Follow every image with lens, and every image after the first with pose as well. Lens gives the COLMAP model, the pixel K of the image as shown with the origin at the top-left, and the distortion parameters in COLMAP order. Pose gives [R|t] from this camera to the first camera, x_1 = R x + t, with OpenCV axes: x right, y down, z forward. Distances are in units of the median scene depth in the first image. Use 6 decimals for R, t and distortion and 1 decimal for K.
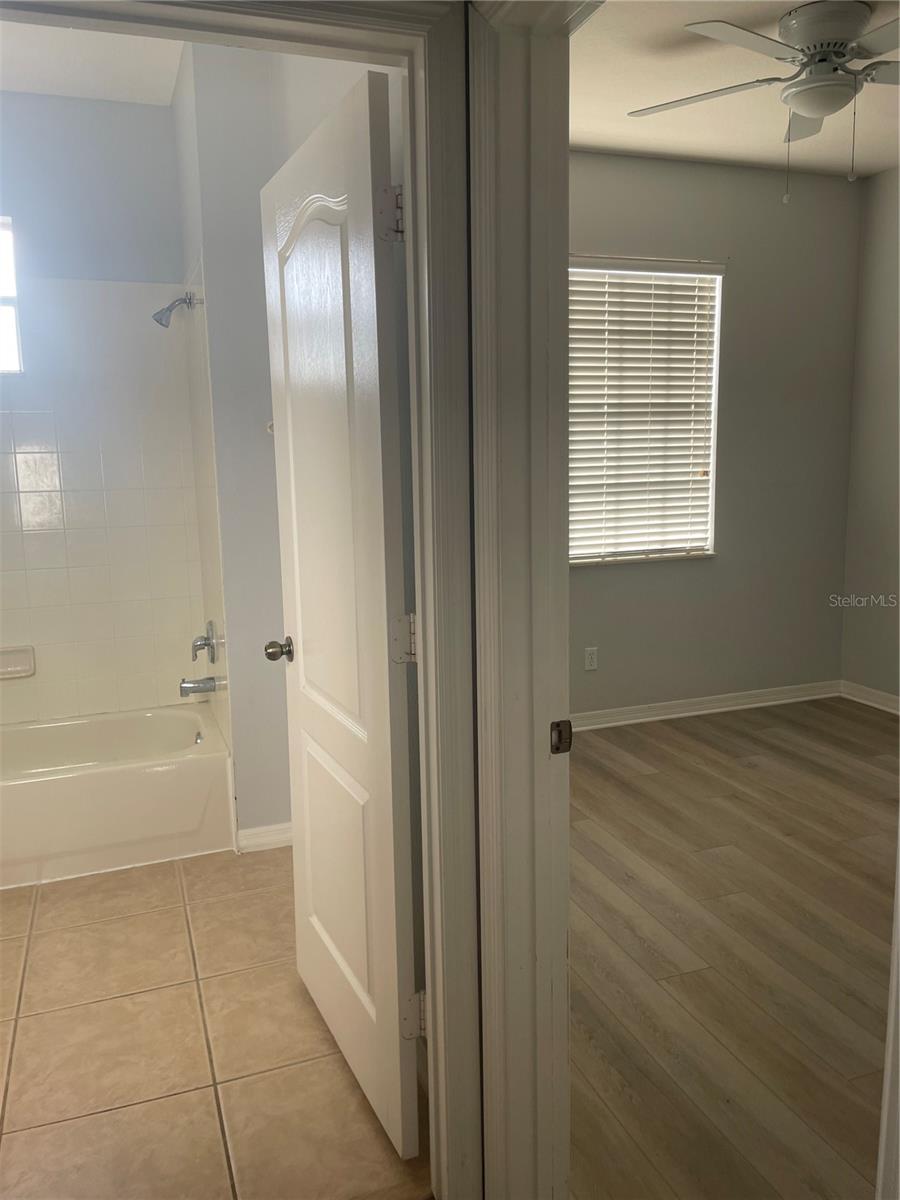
lens RADIAL K [[899.6, 0, 446.2], [0, 899.6, 588.8], [0, 0, 1]] dist [0.096312, -0.118424]
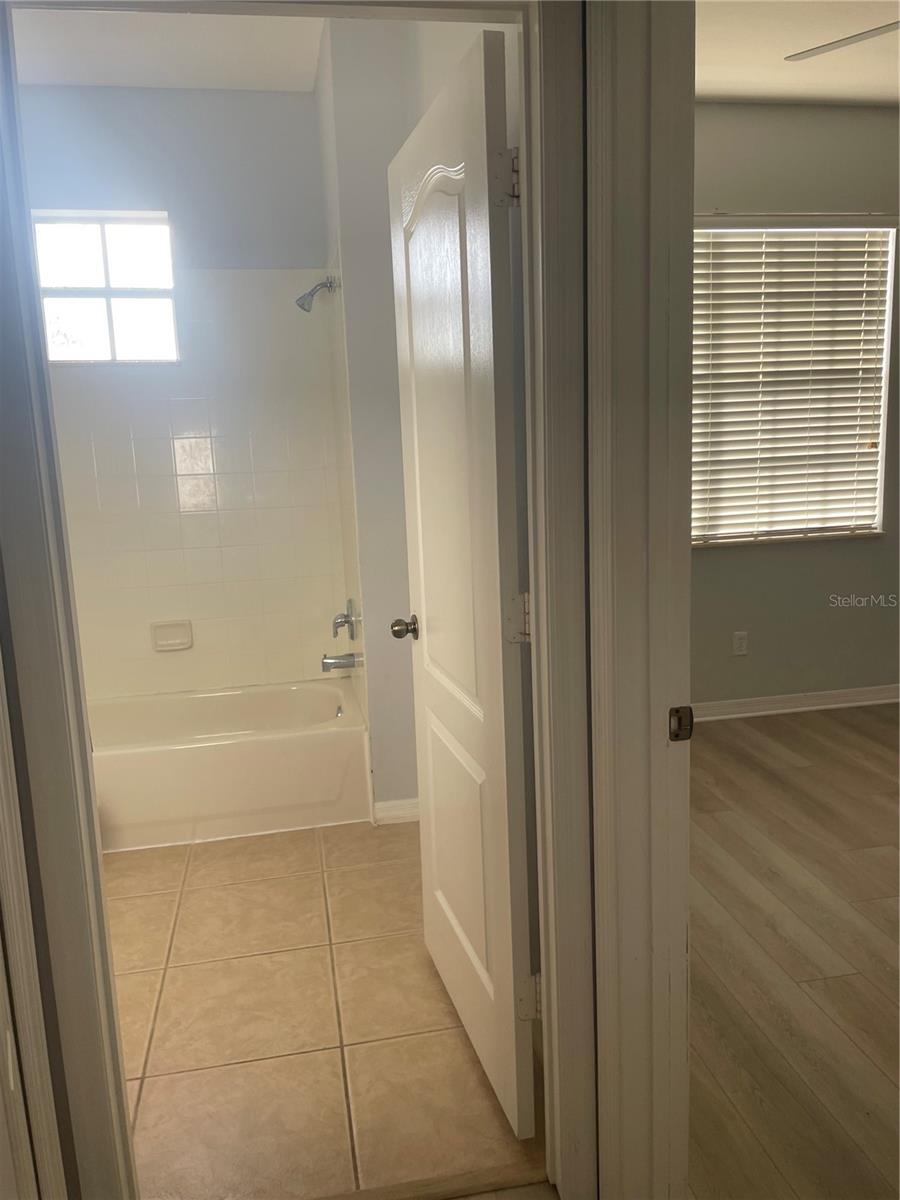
lens RADIAL K [[899.6, 0, 448.4], [0, 899.6, 594.3], [0, 0, 1]] dist [0.096312, -0.118424]
pose [[0.986179, 0.009718, -0.165400, 0.018770], [-0.005192, 0.999601, 0.027779, 0.001108], [0.165604, -0.026536, 0.985835, 0.010197]]
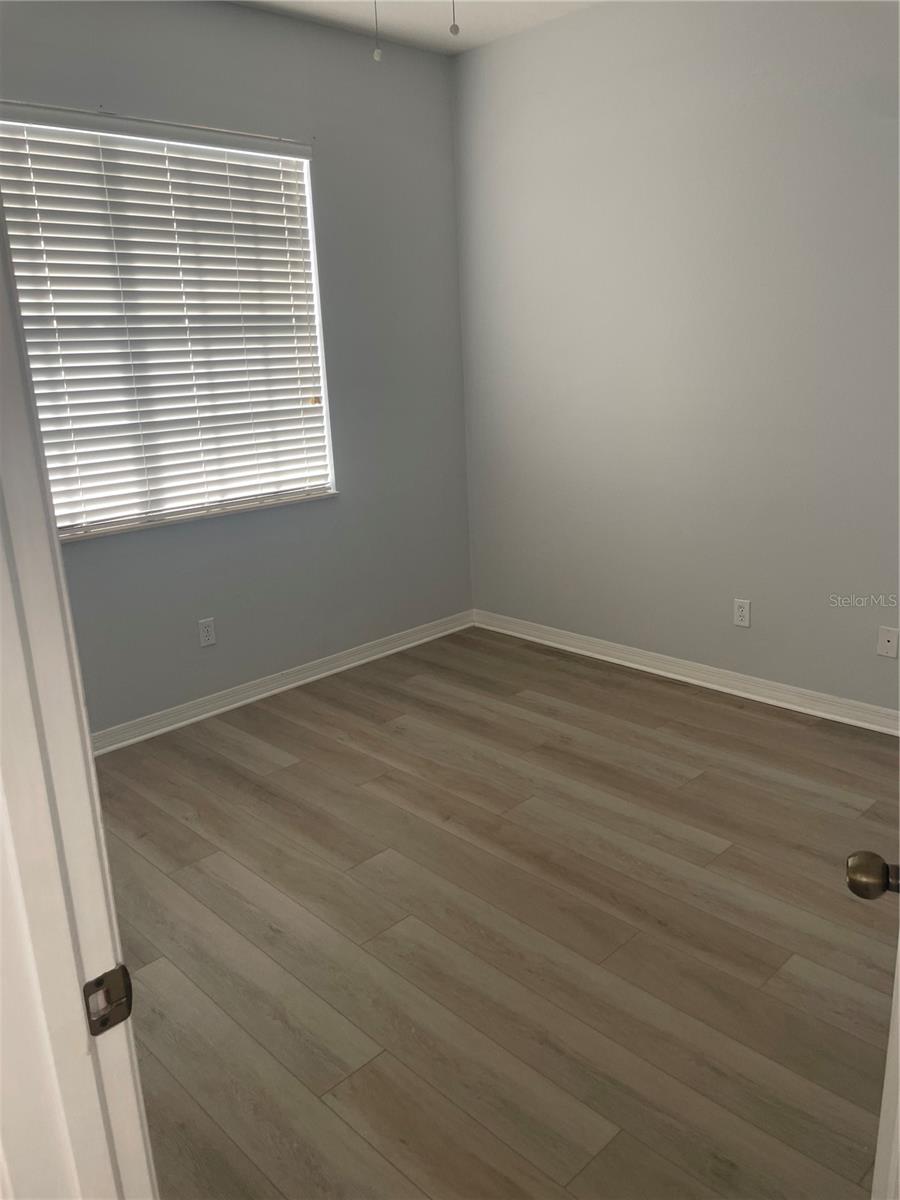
lens RADIAL K [[899.6, 0, 454.1], [0, 899.6, 582.1], [0, 0, 1]] dist [0.096312, -0.118424]
pose [[0.910529, -0.122343, 0.394929, 0.056822], [0.084237, 0.990075, 0.112497, -0.054071], [-0.404773, -0.069164, 0.911798, 0.196643]]
